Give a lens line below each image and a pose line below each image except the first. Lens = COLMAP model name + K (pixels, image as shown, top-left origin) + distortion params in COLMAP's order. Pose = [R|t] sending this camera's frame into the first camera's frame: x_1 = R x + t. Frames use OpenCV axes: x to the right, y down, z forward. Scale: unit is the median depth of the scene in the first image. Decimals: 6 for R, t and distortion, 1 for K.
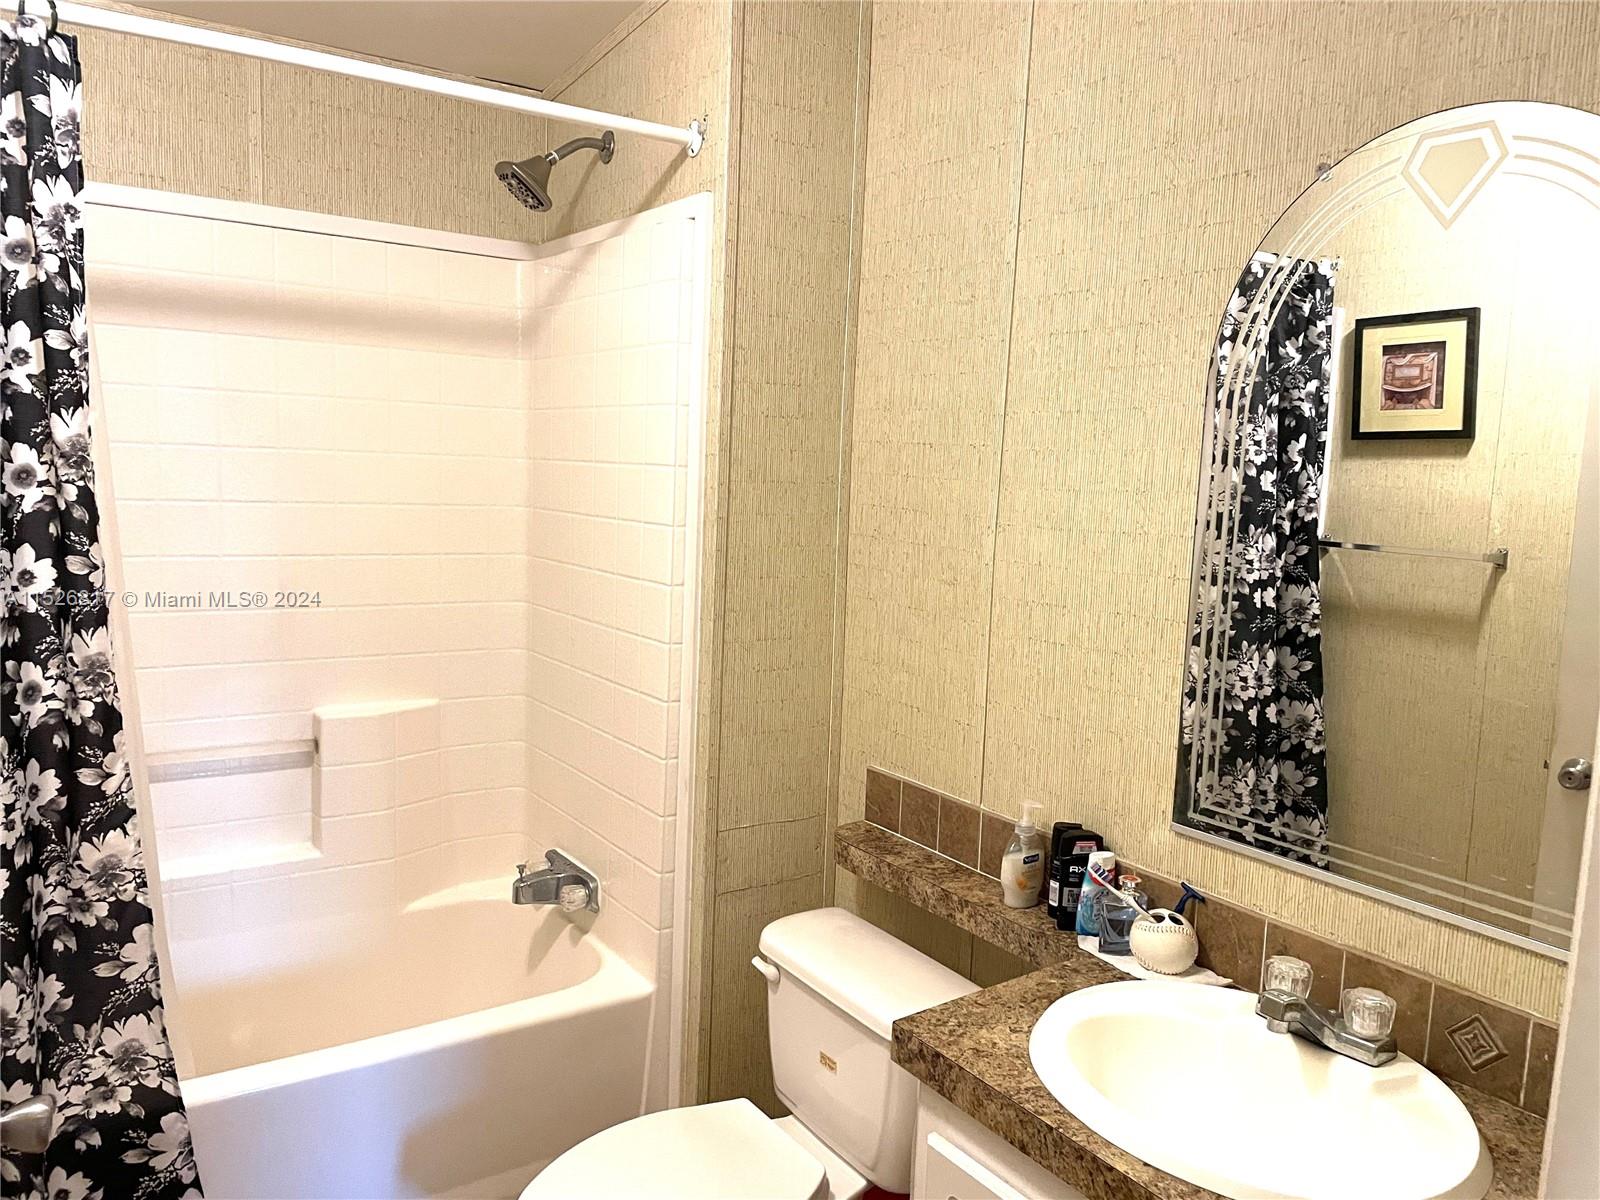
lens RADIAL K [[1205.1, 0, 788.8], [0, 1205.1, 602.8], [0, 0, 1]] dist [0.069361, -0.074266]
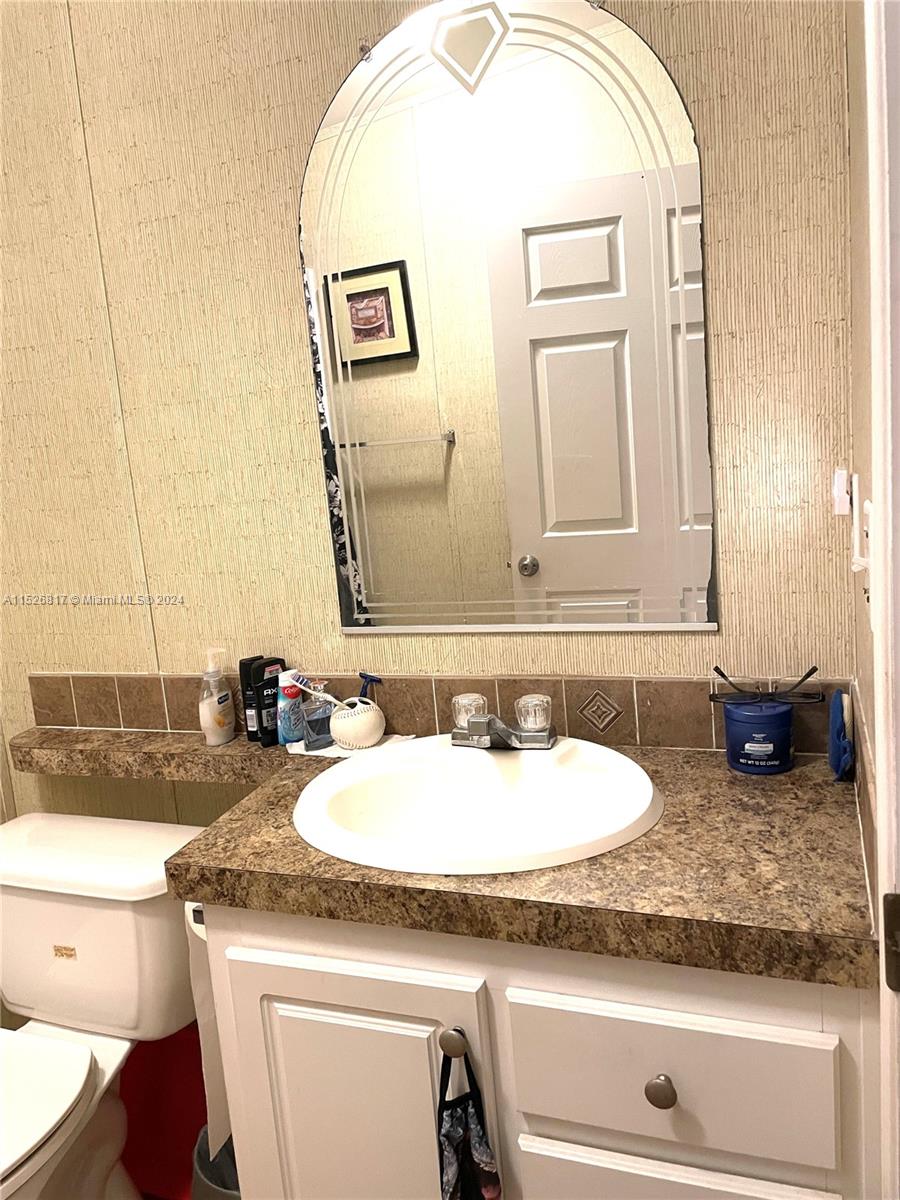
lens RADIAL K [[903.8, 0, 442.4], [0, 903.8, 589.9], [0, 0, 1]] dist [0.069361, -0.074266]
pose [[0.810367, -0.195792, 0.552242, -0.083168], [0.184607, 0.979831, 0.076494, 0.089488], [-0.556081, 0.039960, 0.830167, 0.194008]]
